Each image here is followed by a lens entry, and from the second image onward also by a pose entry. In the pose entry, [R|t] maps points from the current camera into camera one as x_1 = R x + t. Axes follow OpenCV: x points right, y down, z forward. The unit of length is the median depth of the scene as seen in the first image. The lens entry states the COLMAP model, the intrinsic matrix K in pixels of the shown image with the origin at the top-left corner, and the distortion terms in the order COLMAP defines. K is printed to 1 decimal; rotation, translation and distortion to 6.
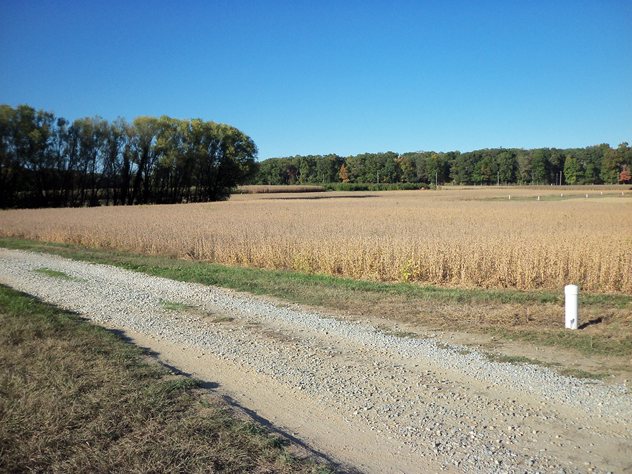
lens RADIAL K [[625.9, 0, 315.8], [0, 625.9, 233.9], [0, 0, 1]] dist [0.012206, 0.000000]
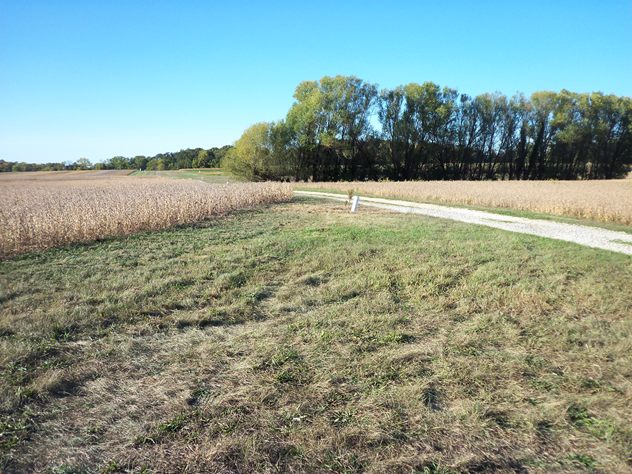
lens RADIAL K [[625.9, 0, 315.9], [0, 625.9, 240.4], [0, 0, 1]] dist [0.012206, 0.000000]
pose [[0.924410, 0.069799, -0.374960, -0.222104], [-0.050632, 0.996868, 0.060742, 0.006268], [0.378025, -0.037166, 0.925049, -0.061913]]
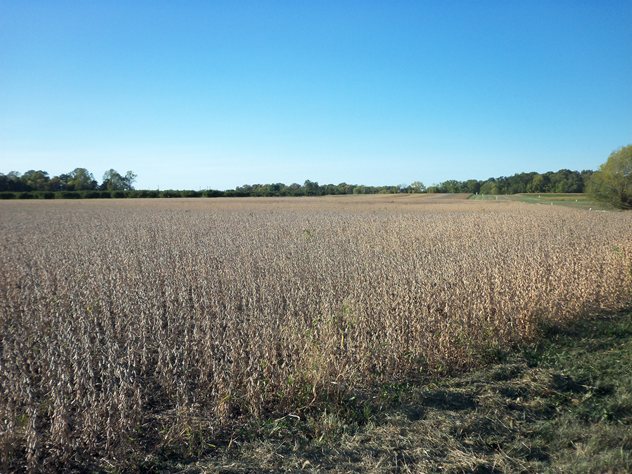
lens RADIAL K [[625.9, 0, 316.2], [0, 625.9, 236.8], [0, 0, 1]] dist [0.012206, 0.000000]
pose [[0.744305, 0.086149, -0.662260, -0.417138], [-0.079260, 0.996031, 0.040489, 0.018329], [0.663120, 0.022355, 0.748179, -0.161275]]
